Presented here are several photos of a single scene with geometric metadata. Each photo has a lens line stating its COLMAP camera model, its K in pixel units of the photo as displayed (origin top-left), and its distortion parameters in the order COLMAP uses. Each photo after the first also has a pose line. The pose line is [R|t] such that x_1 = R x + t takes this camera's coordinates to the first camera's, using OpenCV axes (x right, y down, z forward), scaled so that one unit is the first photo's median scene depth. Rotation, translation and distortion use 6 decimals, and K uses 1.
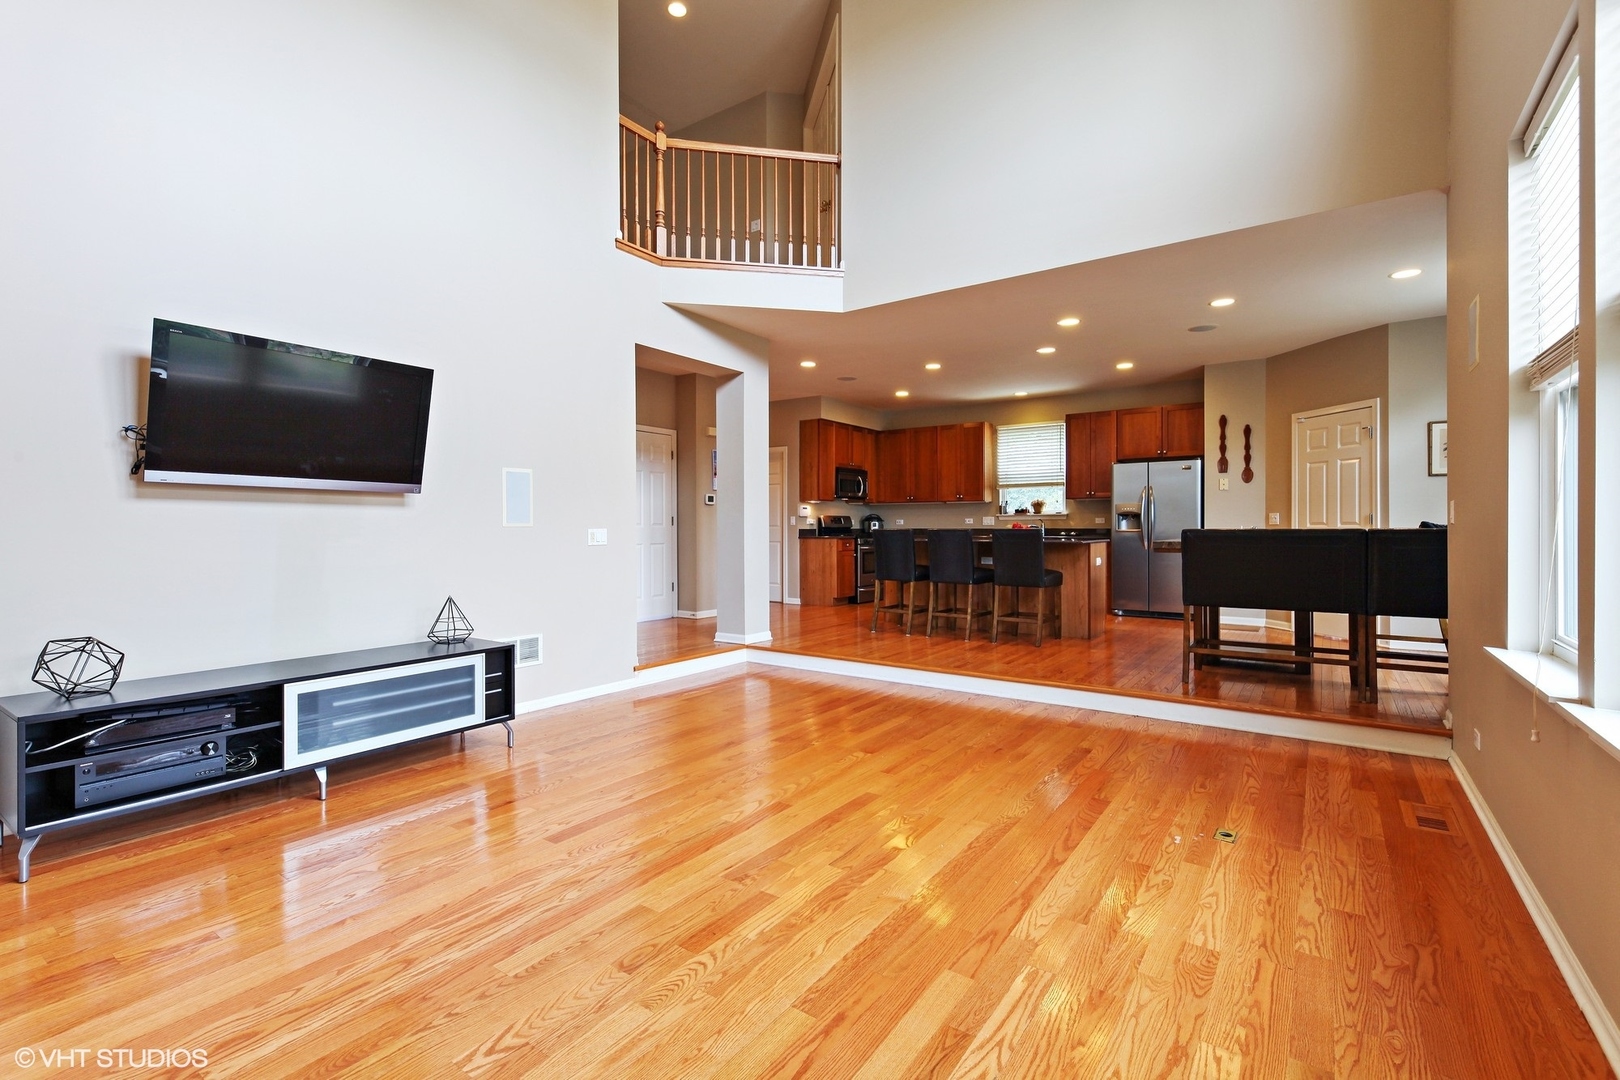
lens RADIAL K [[722.0, 0, 804.8], [0, 722.0, 531.2], [0, 0, 1]] dist [-0.001510, -0.000804]
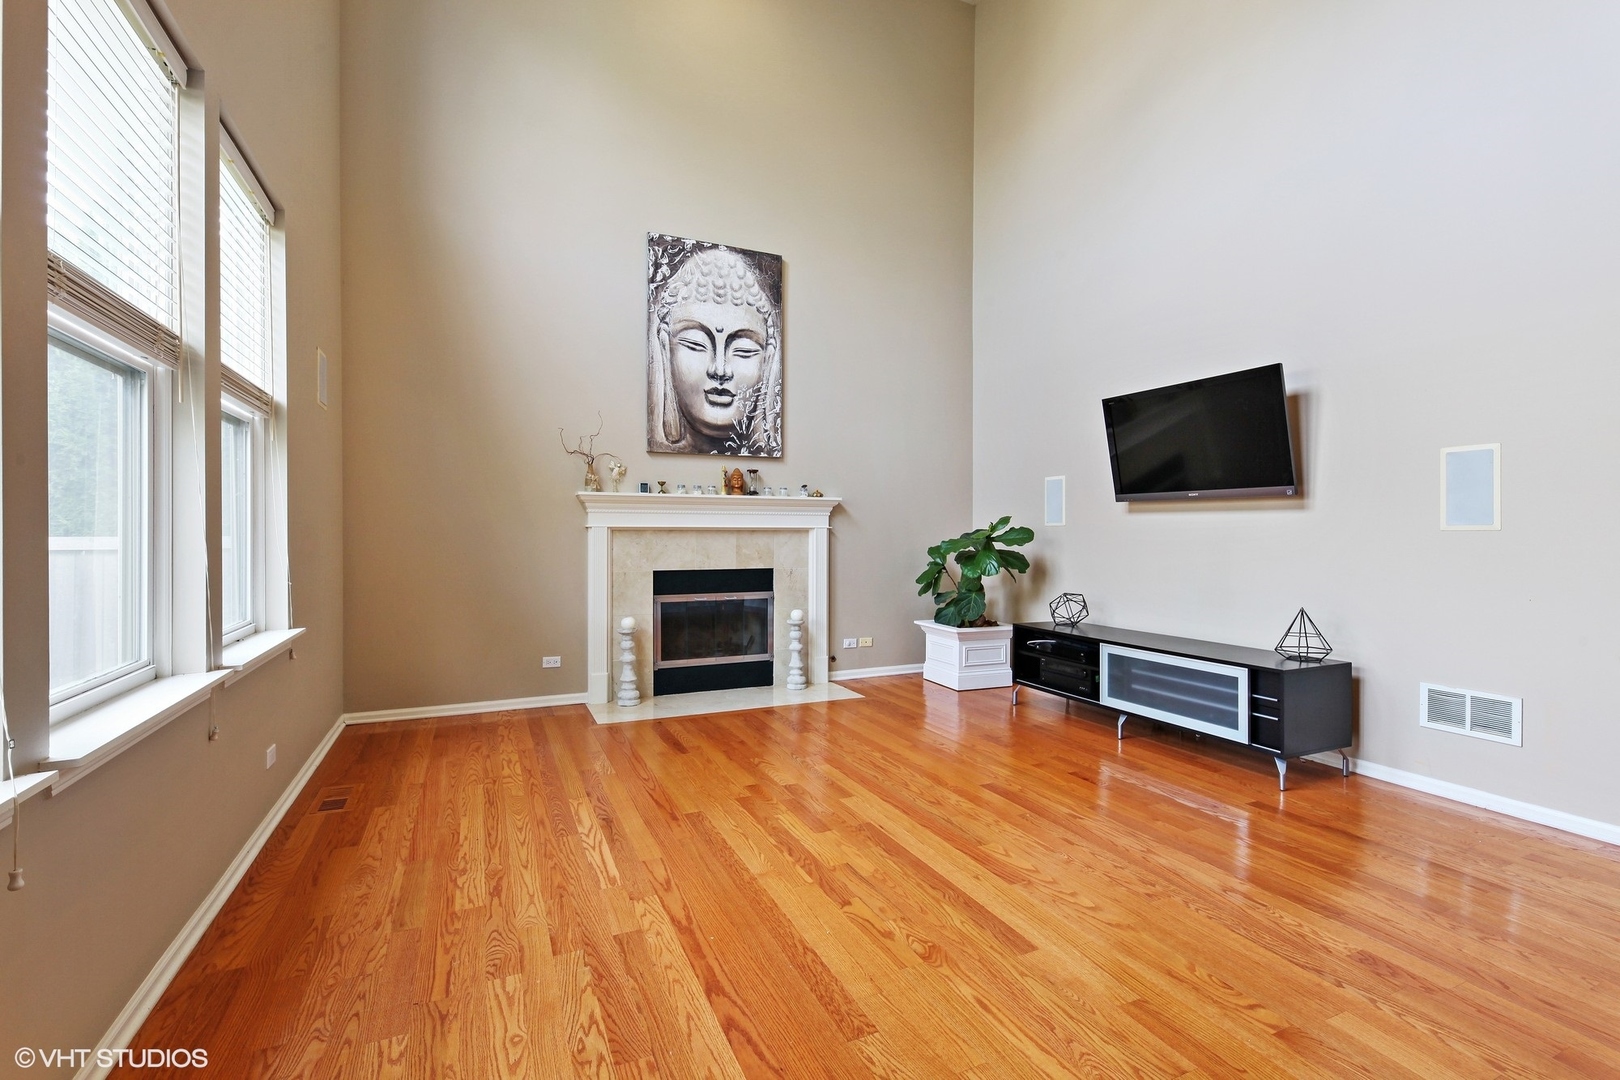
lens RADIAL K [[722.0, 0, 804.1], [0, 722.0, 533.2], [0, 0, 1]] dist [-0.001510, -0.000804]
pose [[-0.501745, 0.002446, -0.865012, 0.972516], [-0.006557, 0.999957, 0.006631, -0.007257], [0.864991, 0.008999, -0.501707, 1.503558]]
